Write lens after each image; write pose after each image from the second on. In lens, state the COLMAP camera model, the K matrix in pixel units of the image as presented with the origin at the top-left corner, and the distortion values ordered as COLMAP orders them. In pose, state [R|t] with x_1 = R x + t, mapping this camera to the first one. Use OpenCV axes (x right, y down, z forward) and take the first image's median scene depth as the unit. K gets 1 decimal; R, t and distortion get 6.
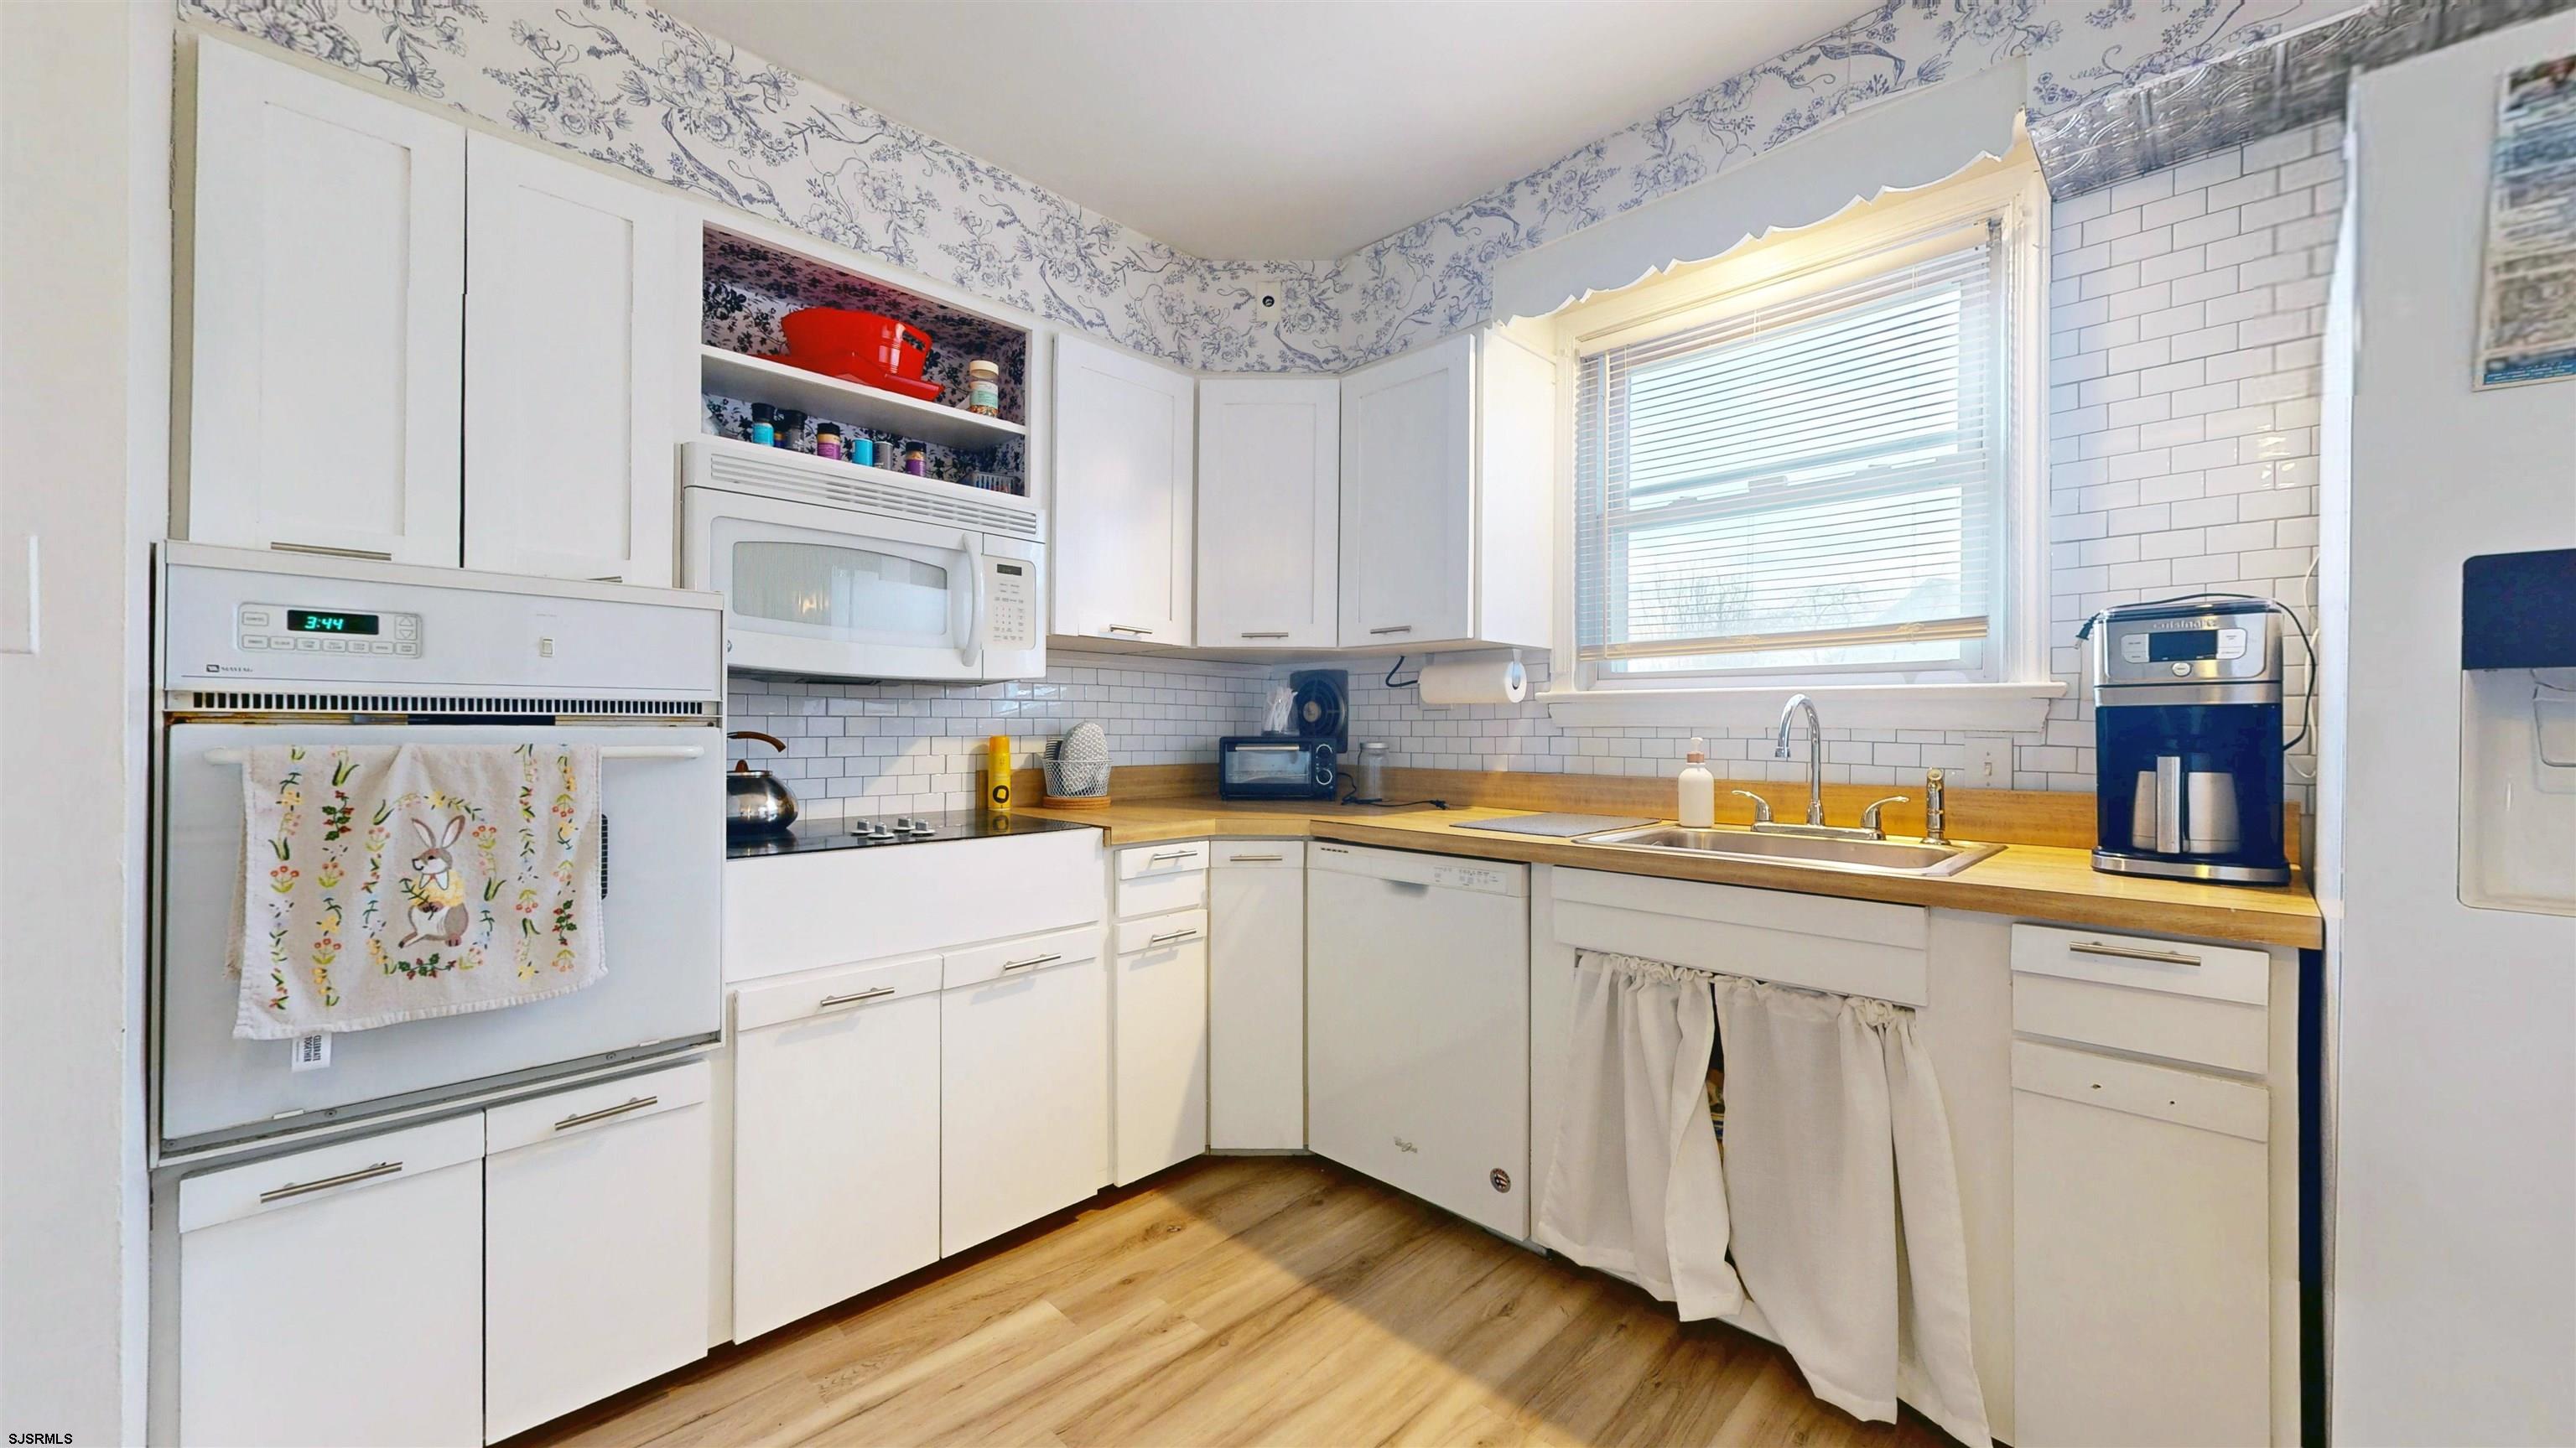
lens RADIAL K [[939.8, 0, 1299.7], [0, 939.8, 731.1], [0, 0, 1]] dist [-0.002957, -0.000079]
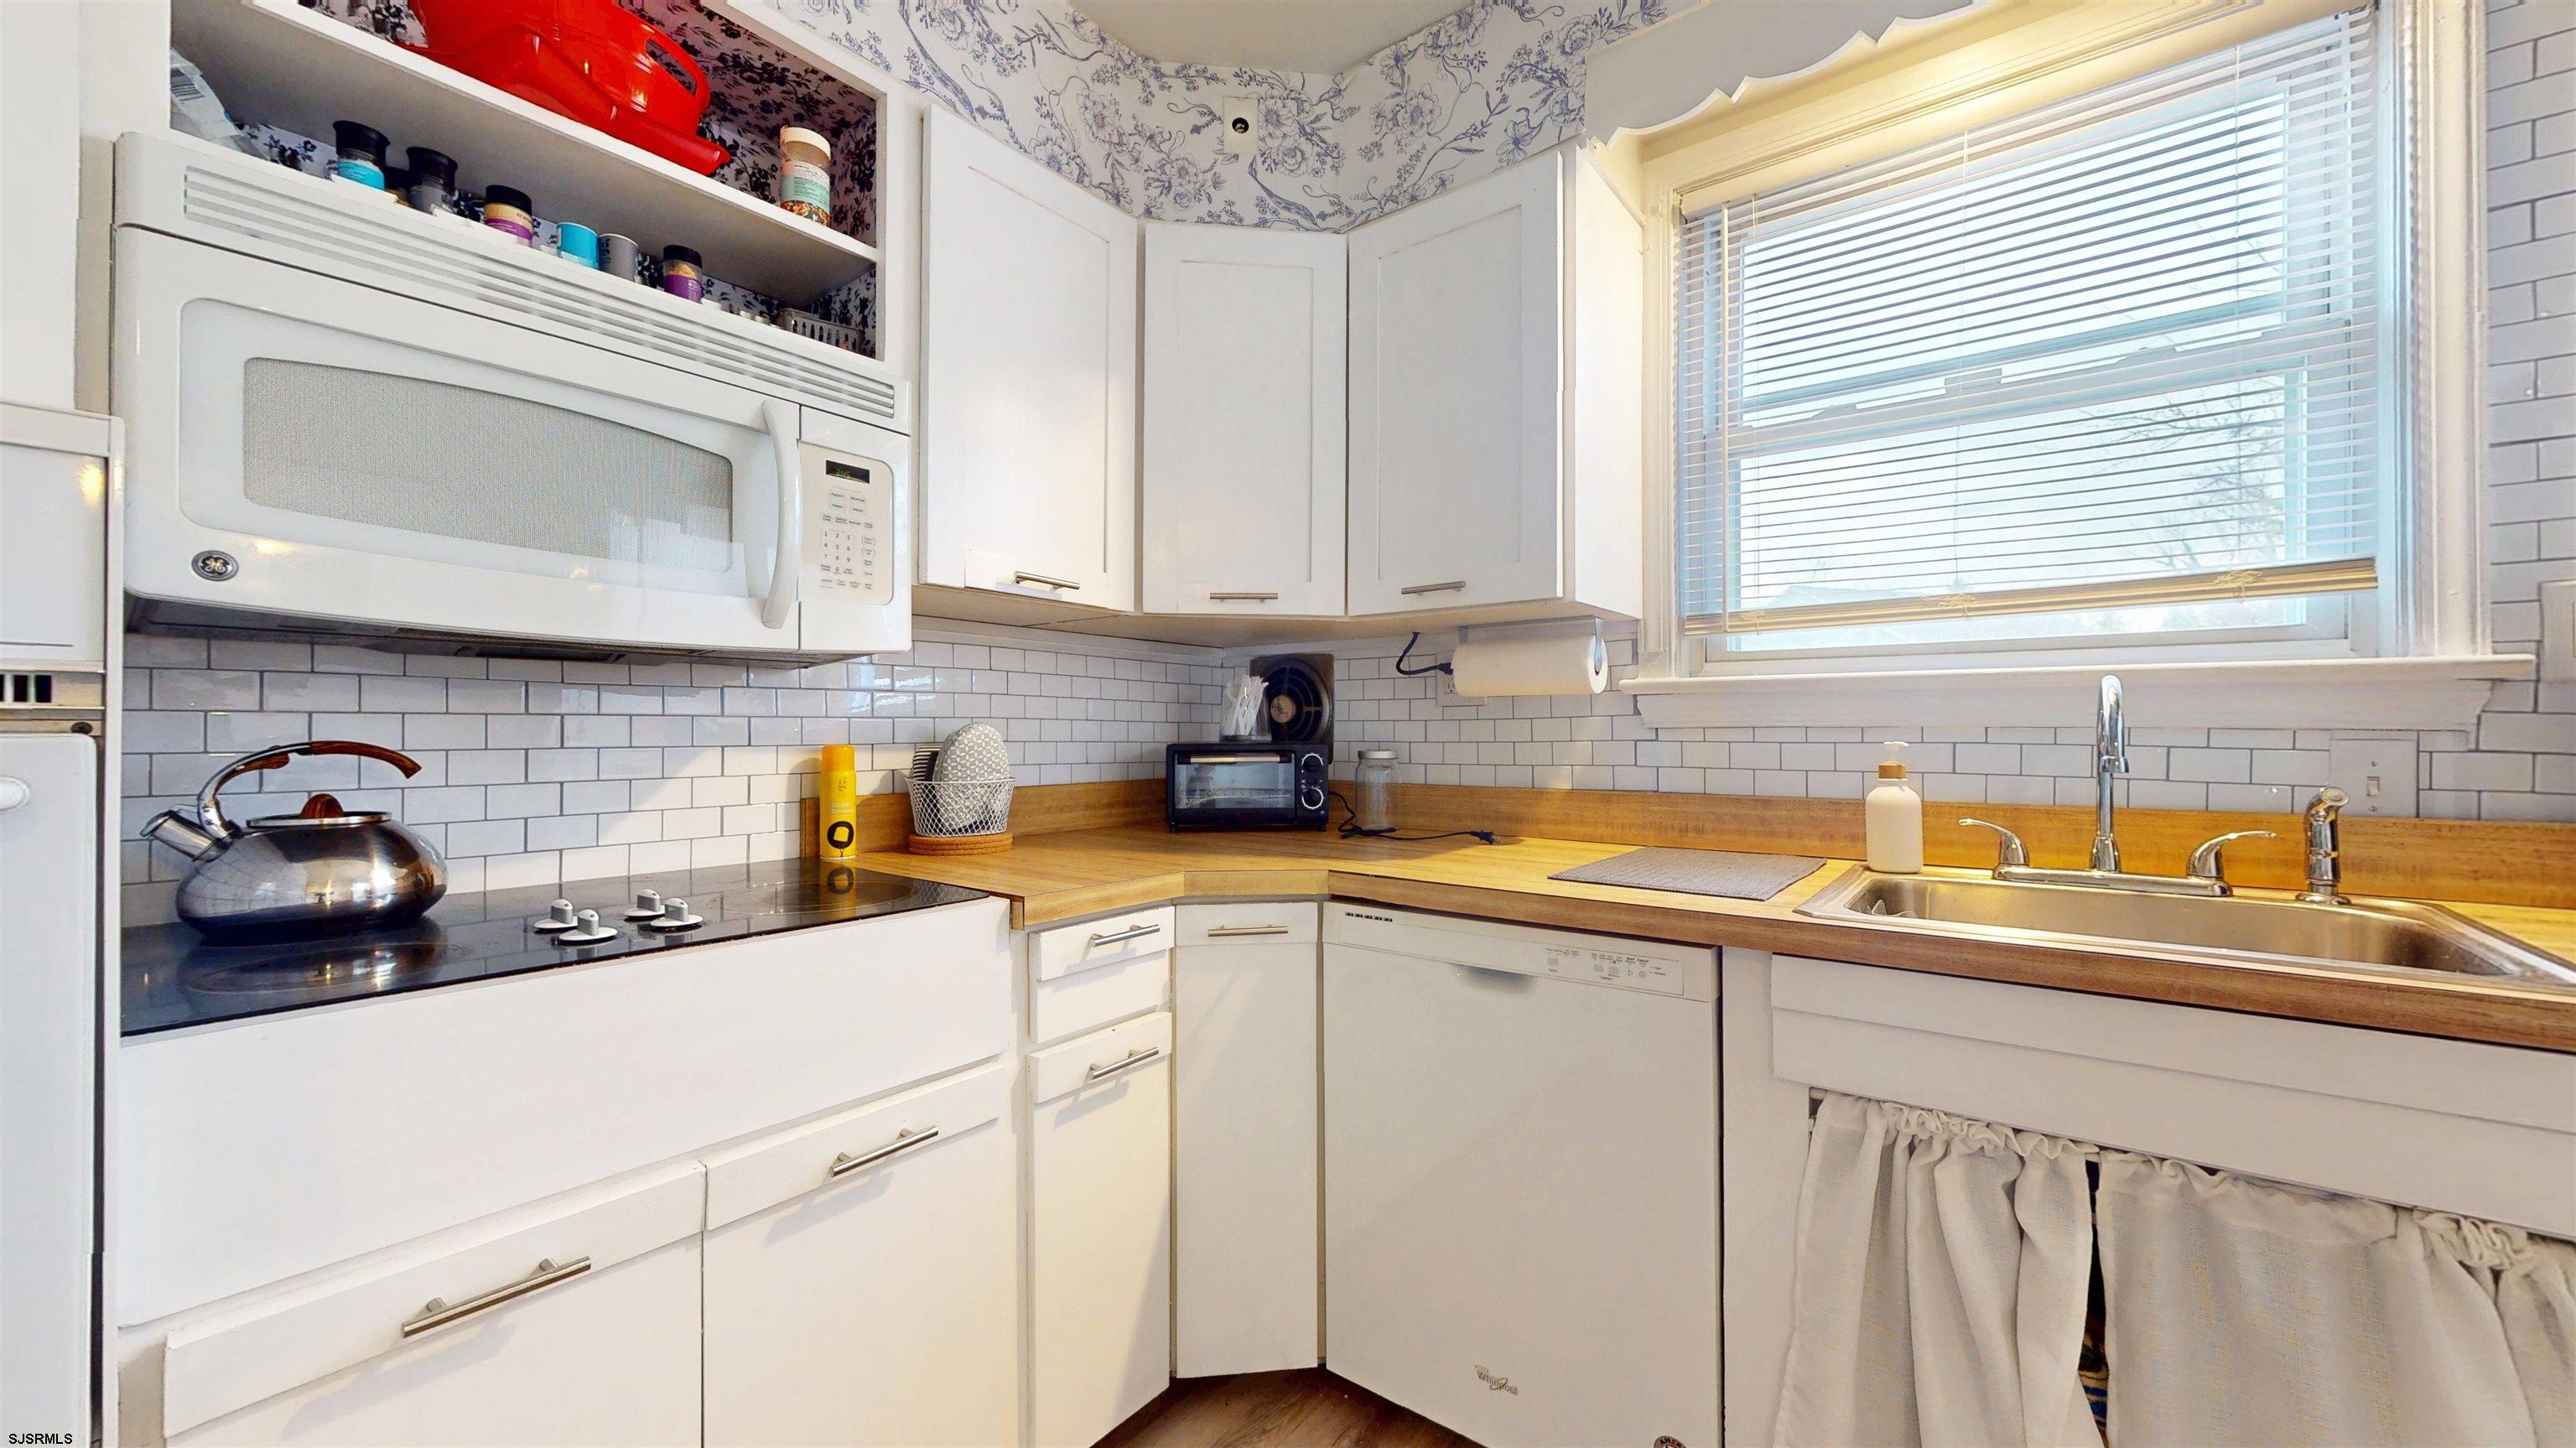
lens RADIAL K [[939.8, 0, 1288.7], [0, 939.8, 729.0], [0, 0, 1]] dist [-0.002957, -0.000079]
pose [[0.993950, -0.004381, 0.109746, -0.097201], [0.005156, 0.999964, -0.006780, 0.000111], [-0.109712, 0.007305, 0.993937, 0.381971]]
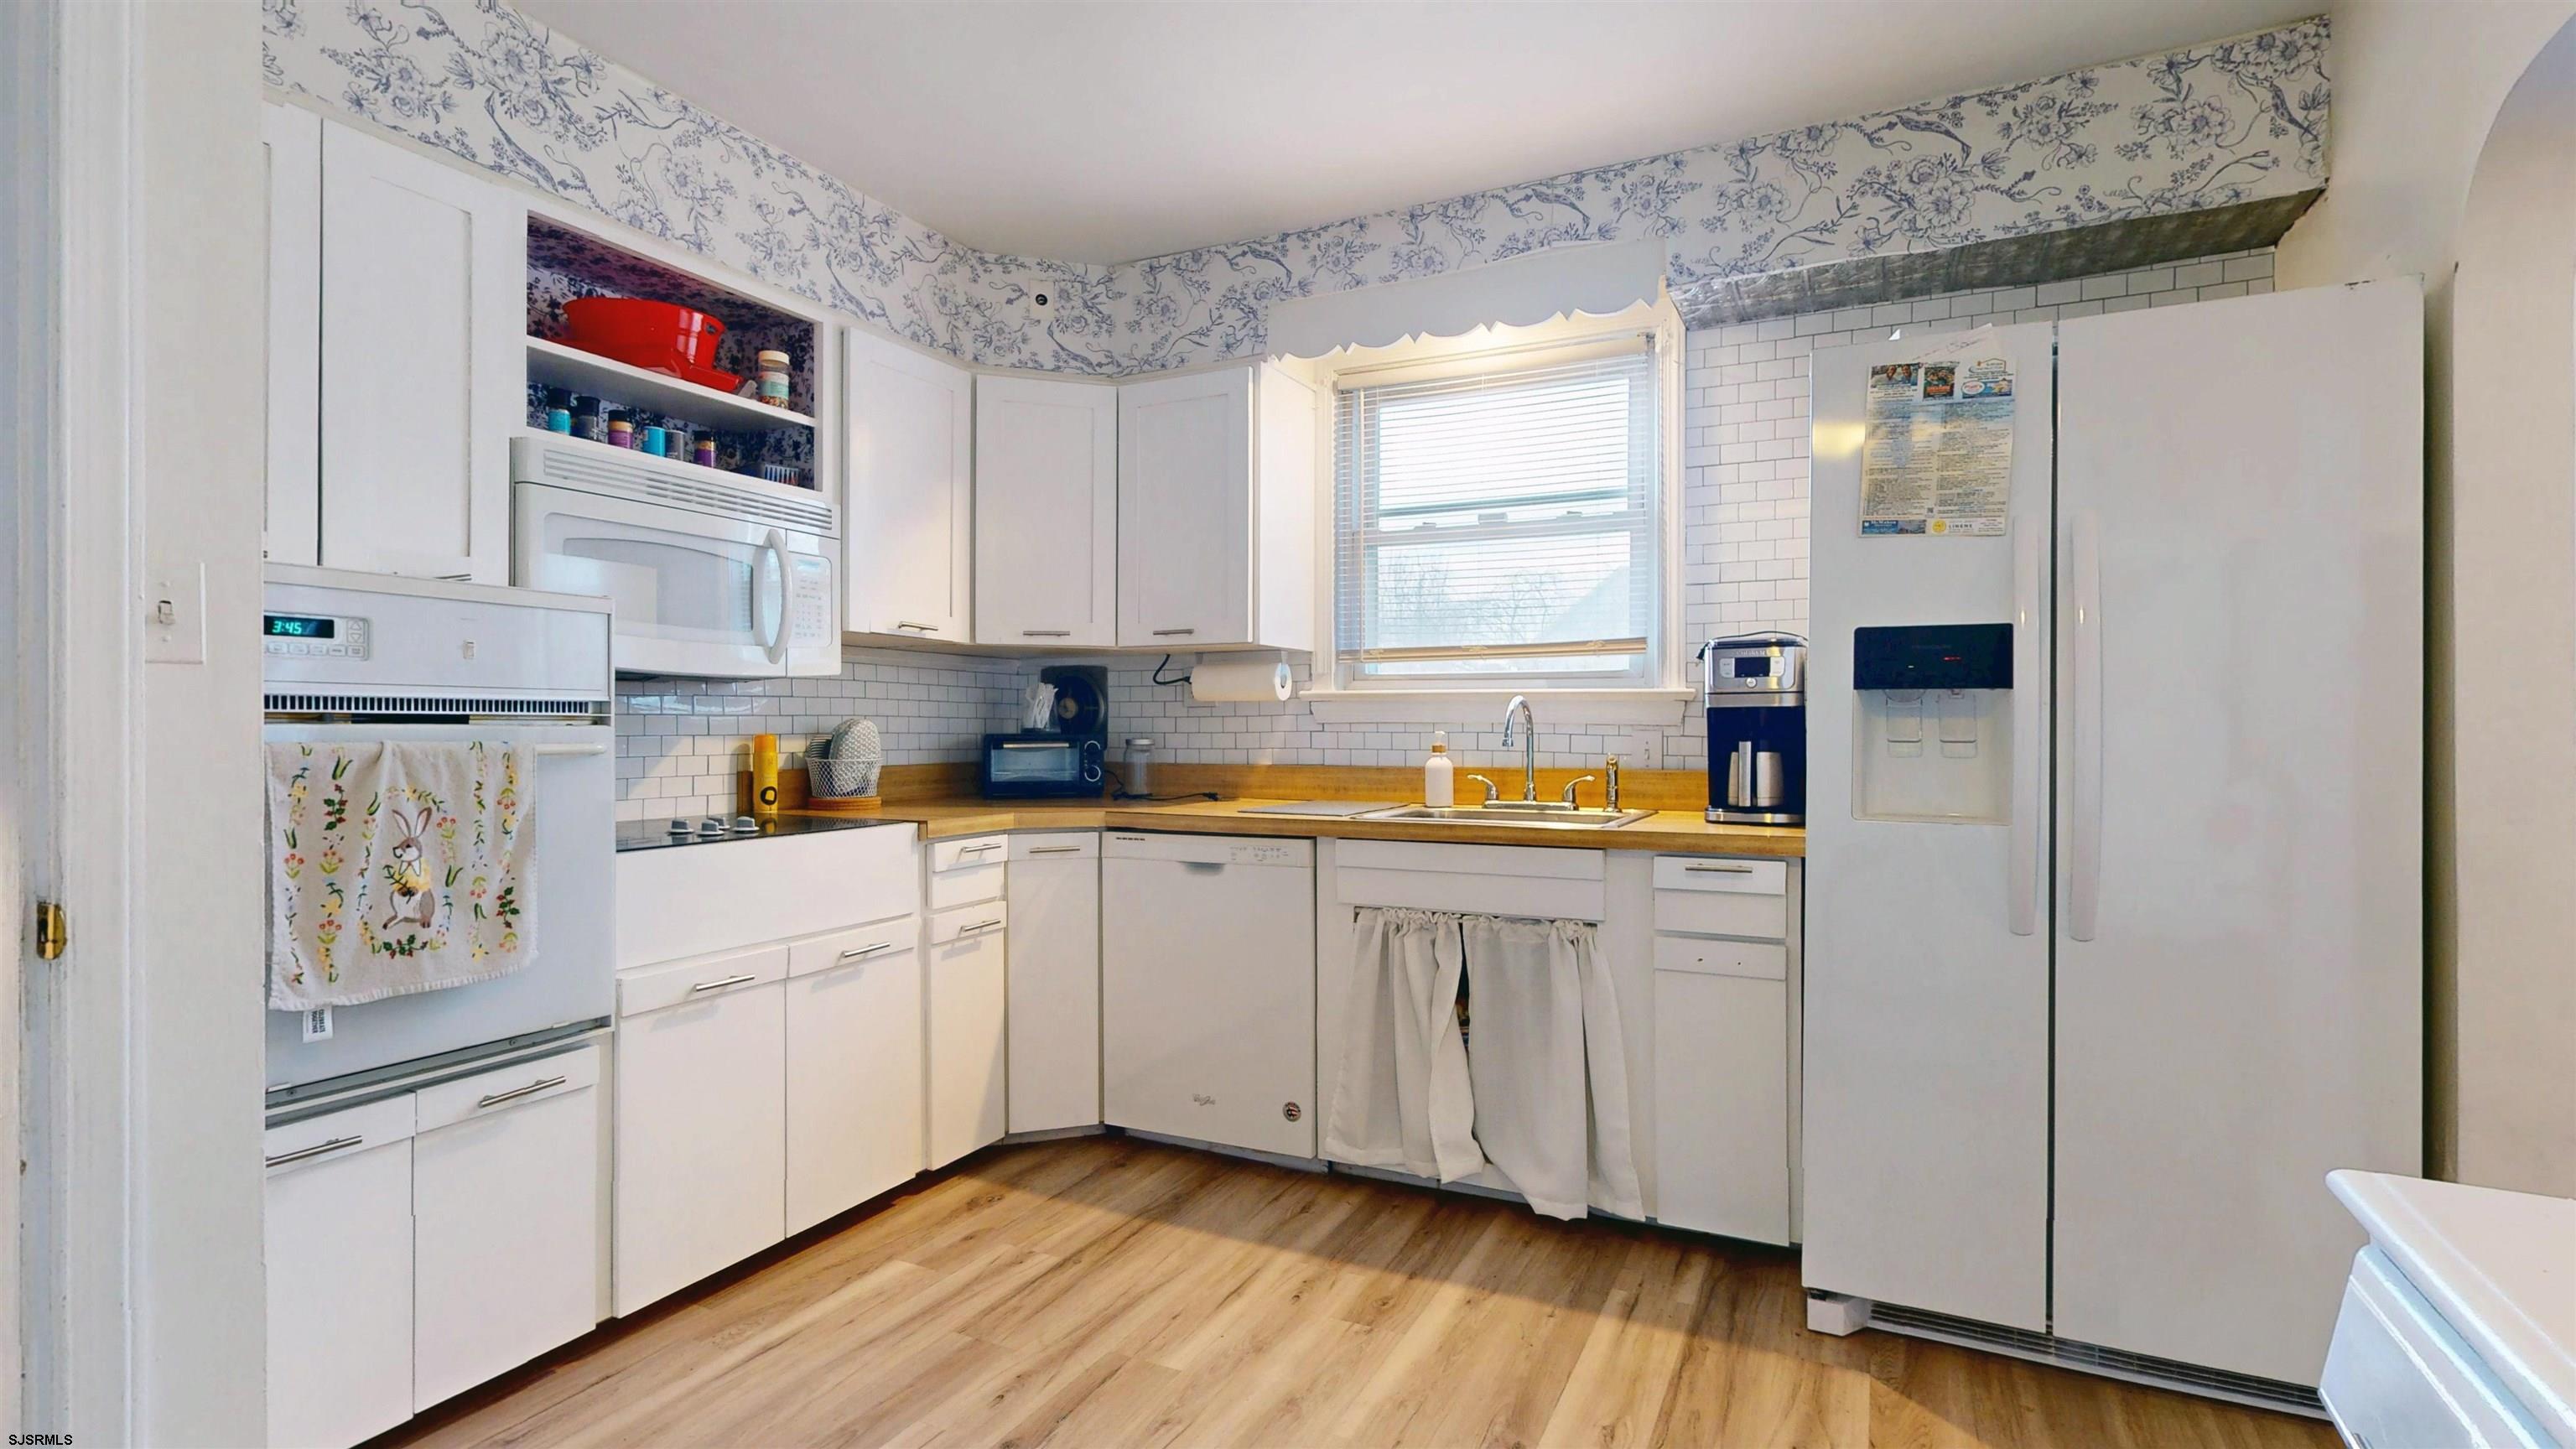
lens RADIAL K [[1184.9, 0, 1310.8], [0, 1184.9, 733.2], [0, 0, 1]] dist [0.005464, 0.000616]
pose [[0.945332, -0.005735, 0.326060, -0.225472], [0.004766, 0.999982, 0.003770, 0.002357], [-0.326076, -0.002010, 0.945341, -0.371299]]
